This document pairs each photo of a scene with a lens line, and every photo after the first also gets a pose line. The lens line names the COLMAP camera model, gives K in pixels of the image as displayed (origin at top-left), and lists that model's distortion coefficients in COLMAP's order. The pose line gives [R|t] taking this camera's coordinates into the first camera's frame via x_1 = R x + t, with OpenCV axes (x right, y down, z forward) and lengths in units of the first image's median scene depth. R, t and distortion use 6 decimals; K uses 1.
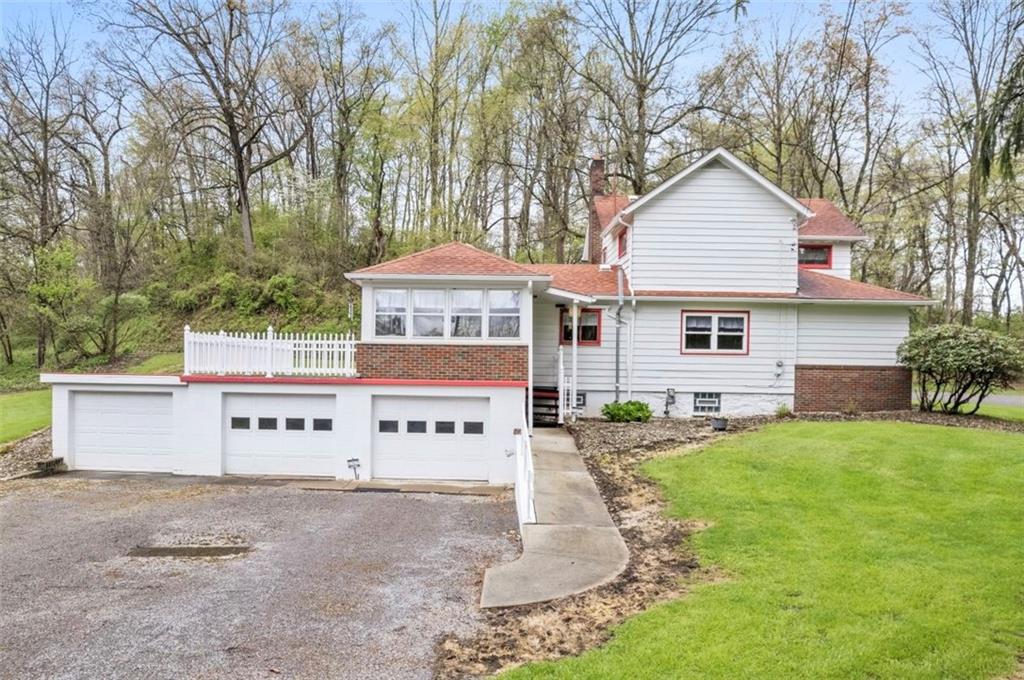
lens RADIAL K [[663.5, 0, 511.9], [0, 663.5, 338.8], [0, 0, 1]] dist [-0.037952, 0.001672]
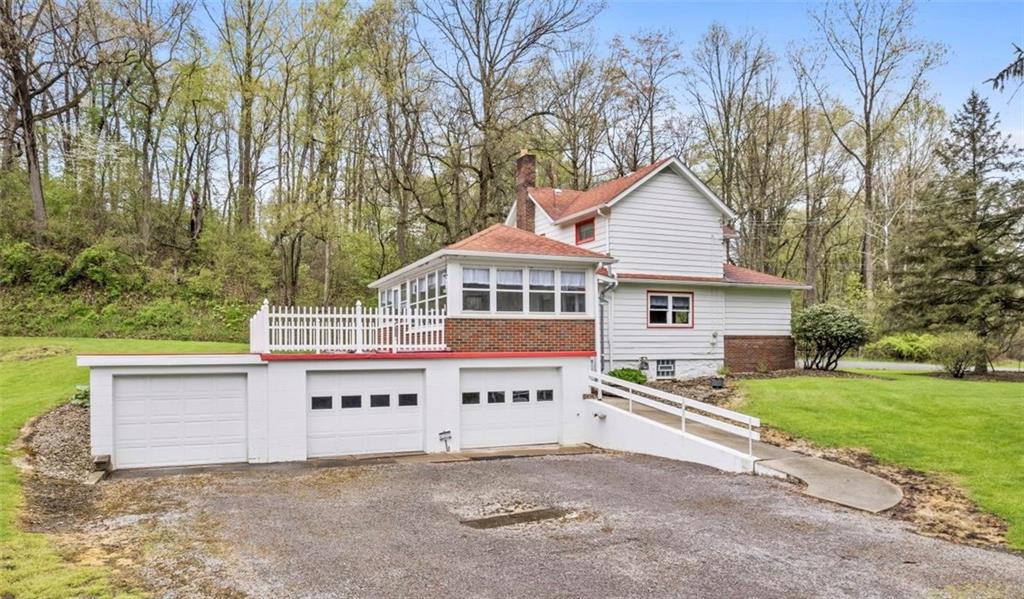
lens RADIAL K [[635.9, 0, 511.8], [0, 635.9, 308.9], [0, 0, 1]] dist [-0.029540, 0.001992]
pose [[0.925344, 0.001999, 0.379124, -0.429171], [0.005005, 0.999835, -0.017489, 0.008543], [-0.379096, 0.018081, 0.925181, 0.043072]]
